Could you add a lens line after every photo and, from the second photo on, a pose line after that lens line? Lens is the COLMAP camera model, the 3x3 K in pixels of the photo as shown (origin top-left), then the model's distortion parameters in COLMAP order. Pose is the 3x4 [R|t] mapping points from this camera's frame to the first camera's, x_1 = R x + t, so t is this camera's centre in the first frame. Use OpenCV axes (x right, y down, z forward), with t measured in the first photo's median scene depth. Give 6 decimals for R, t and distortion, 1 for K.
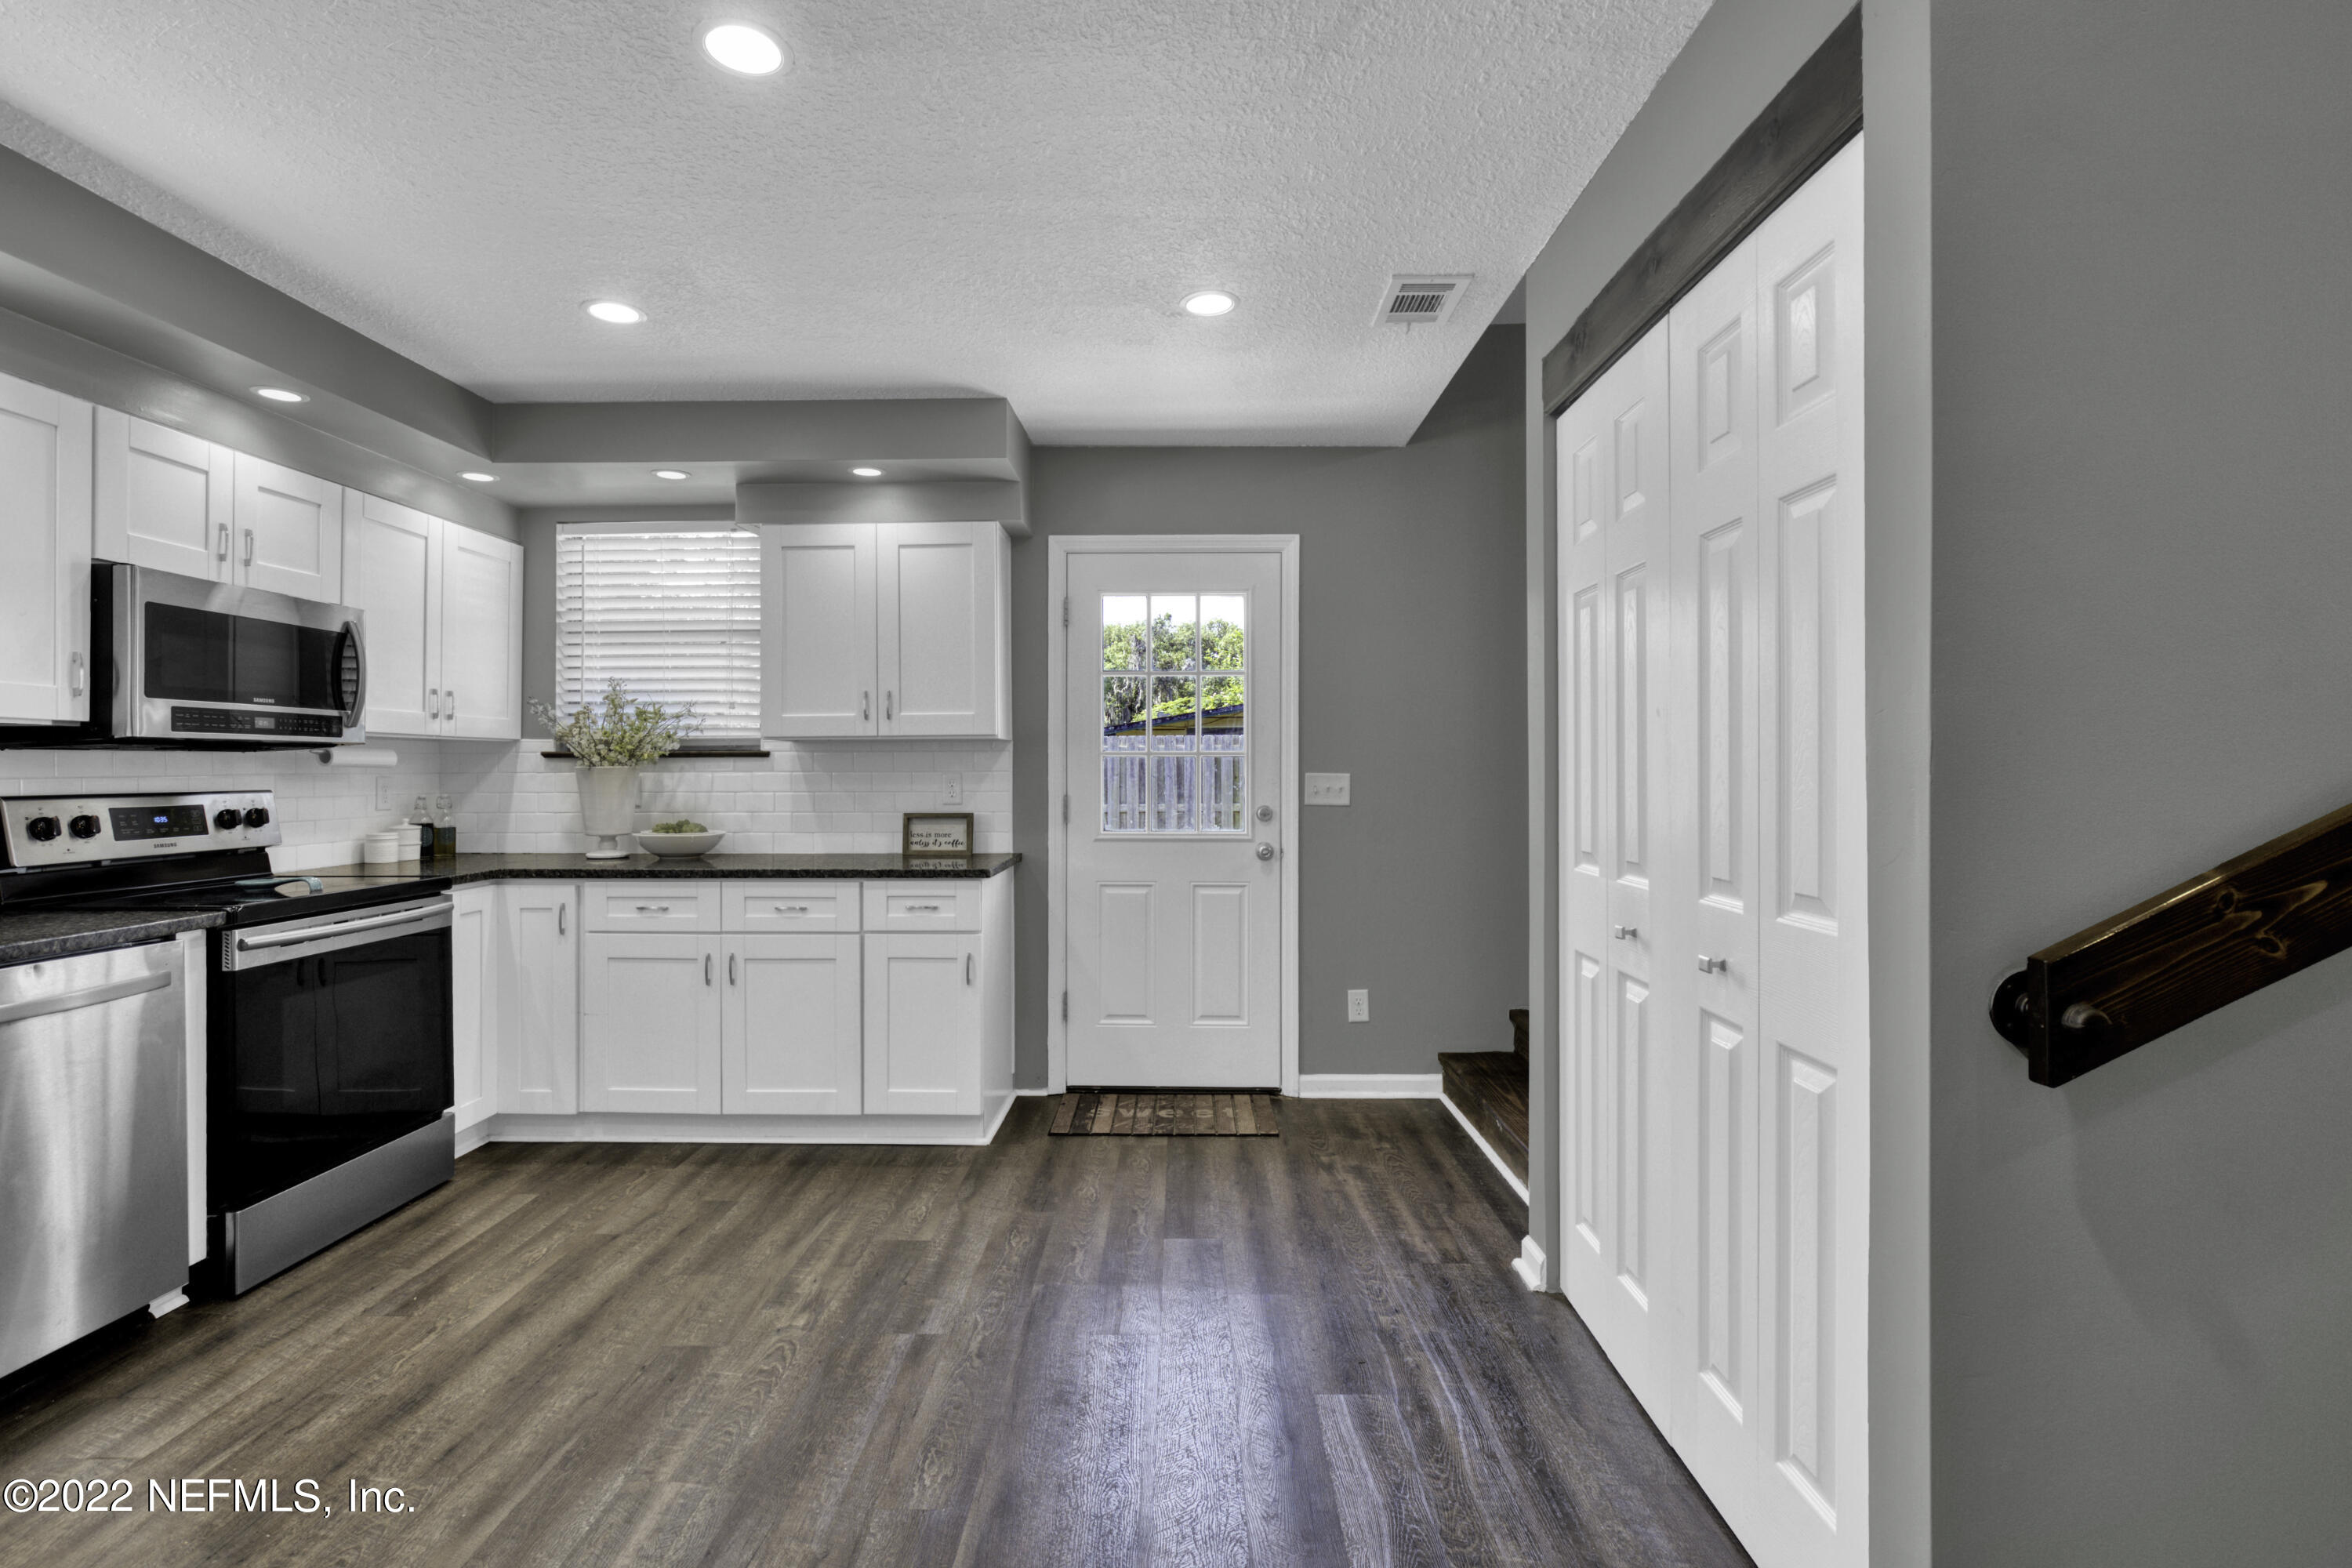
lens RADIAL K [[1086.4, 0, 1174.8], [0, 1086.4, 772.0], [0, 0, 1]] dist [-0.018089, -0.001367]
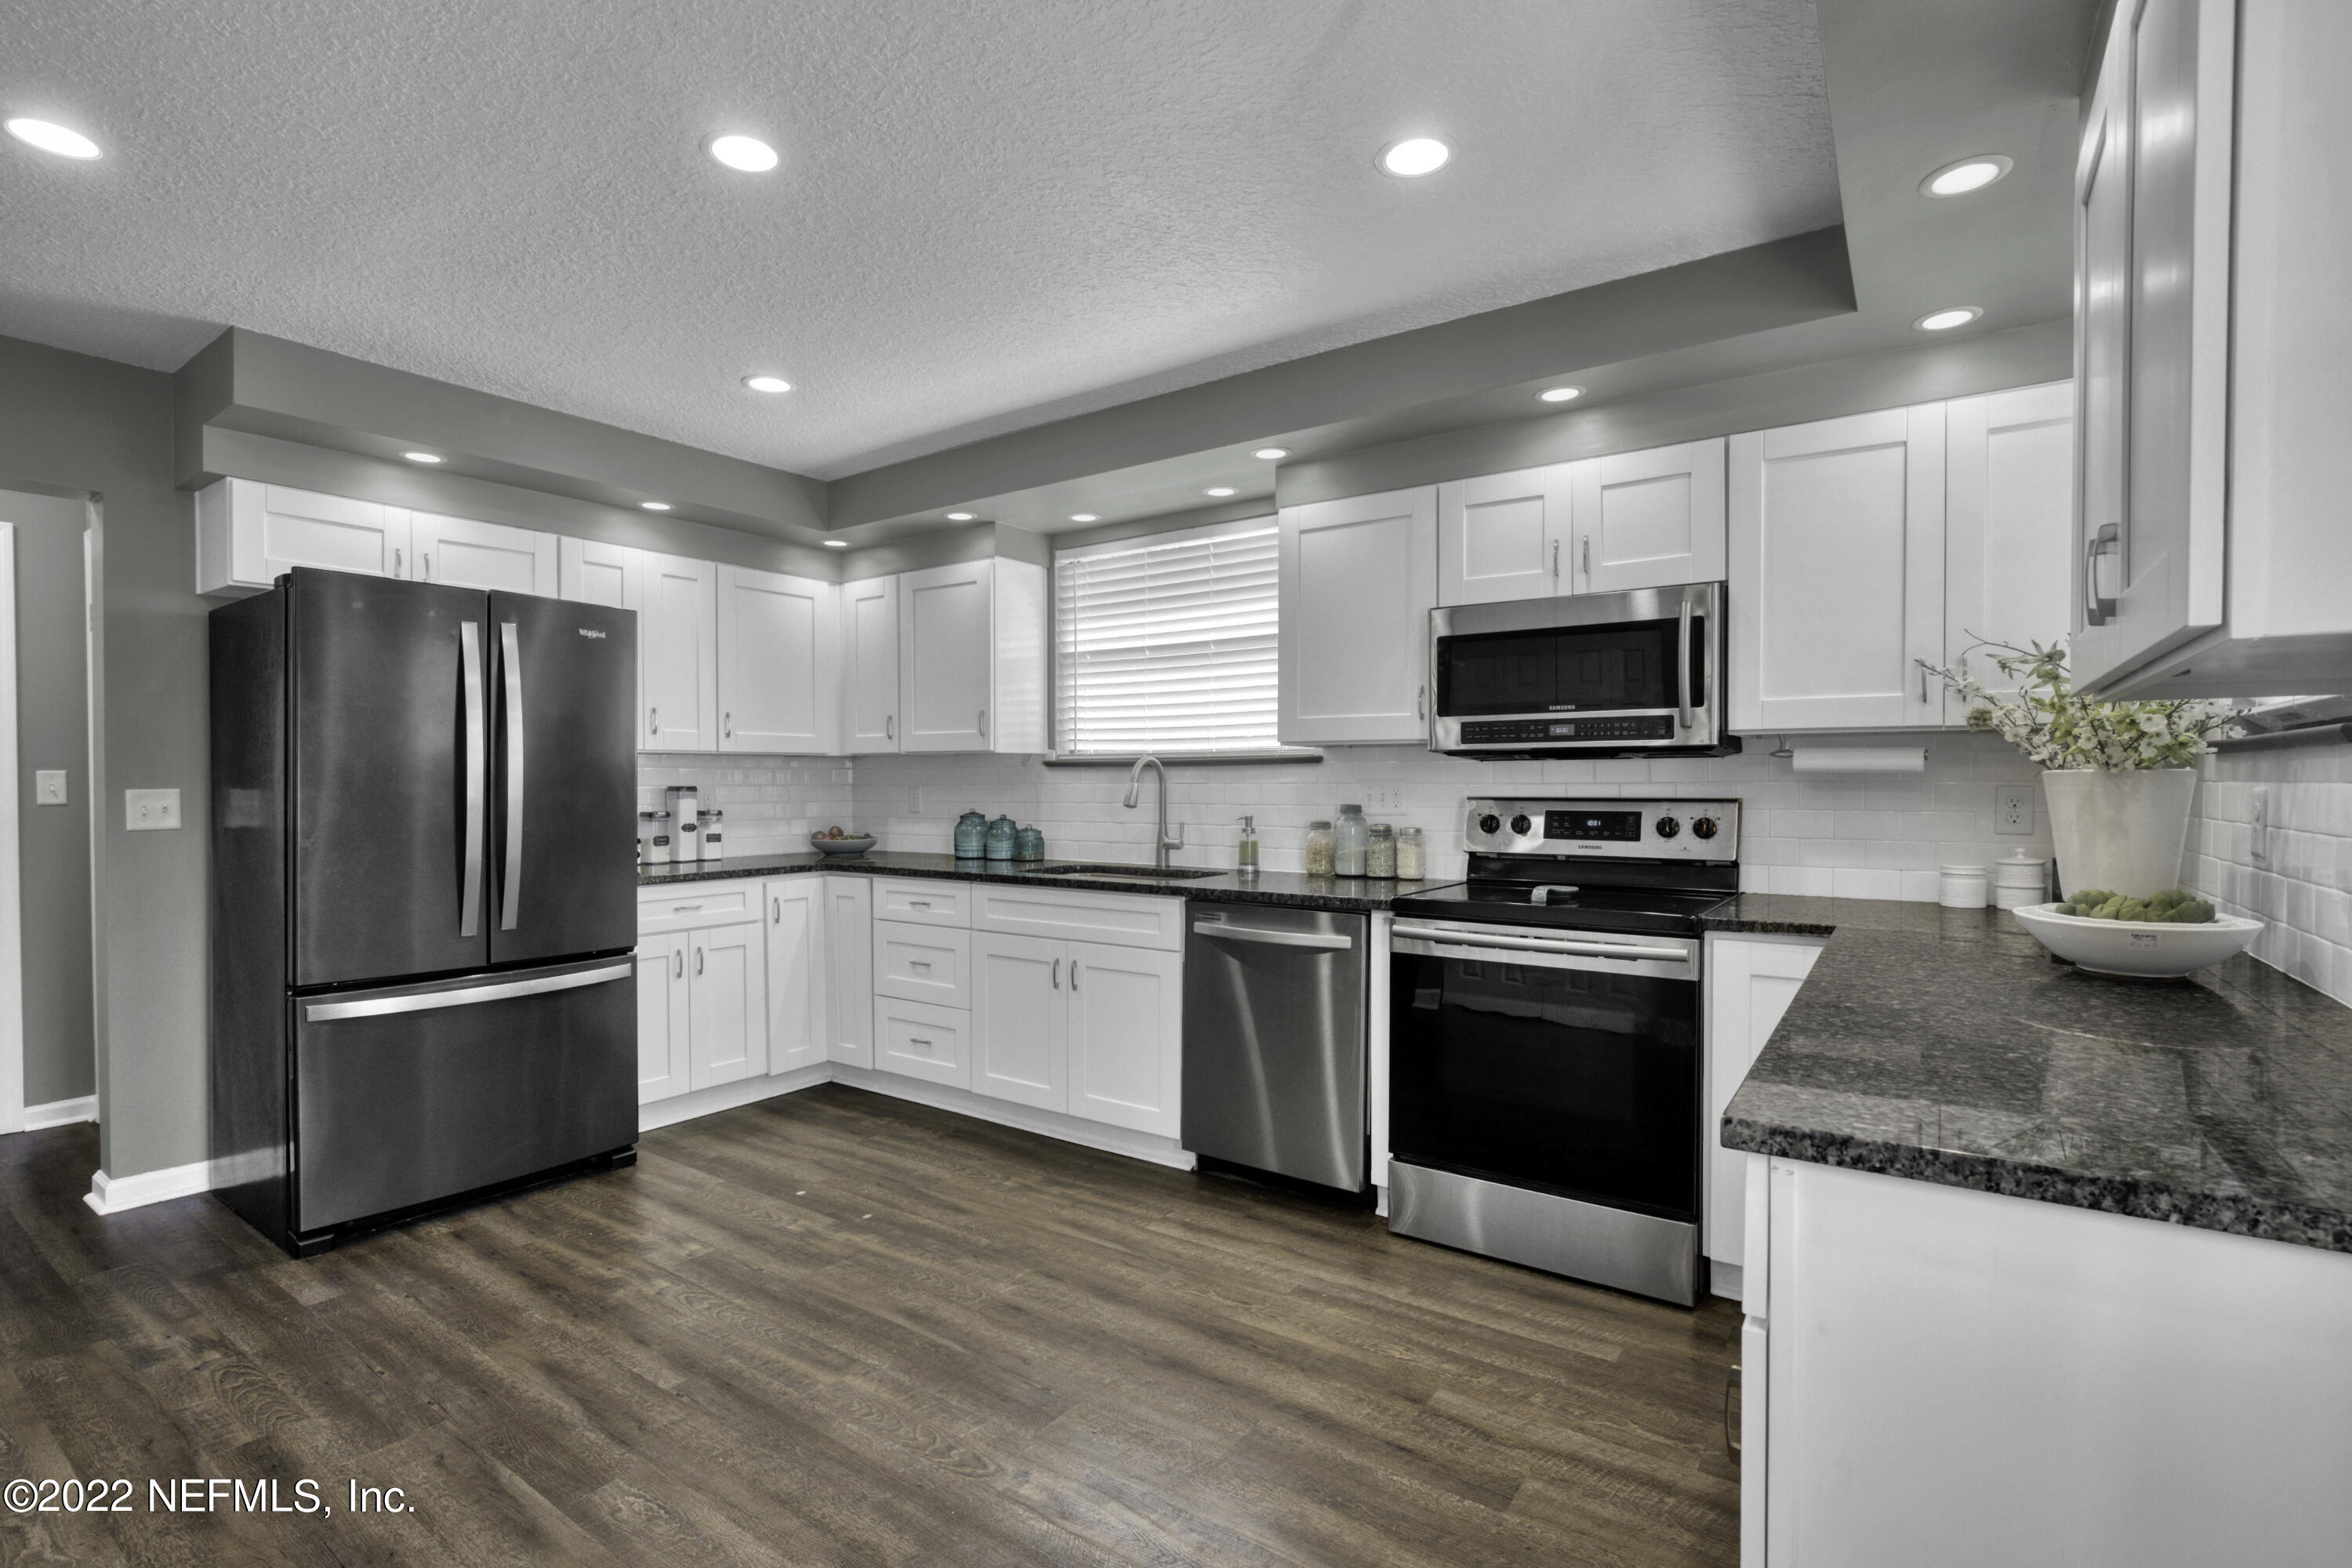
lens RADIAL K [[1086.4, 0, 1175.8], [0, 1086.4, 793.2], [0, 0, 1]] dist [-0.018089, -0.001367]
pose [[-0.567137, 0.008660, -0.823578, 0.189814], [-0.003171, 0.999914, 0.012698, 0.002207], [0.823617, 0.009813, -0.567061, 1.302872]]
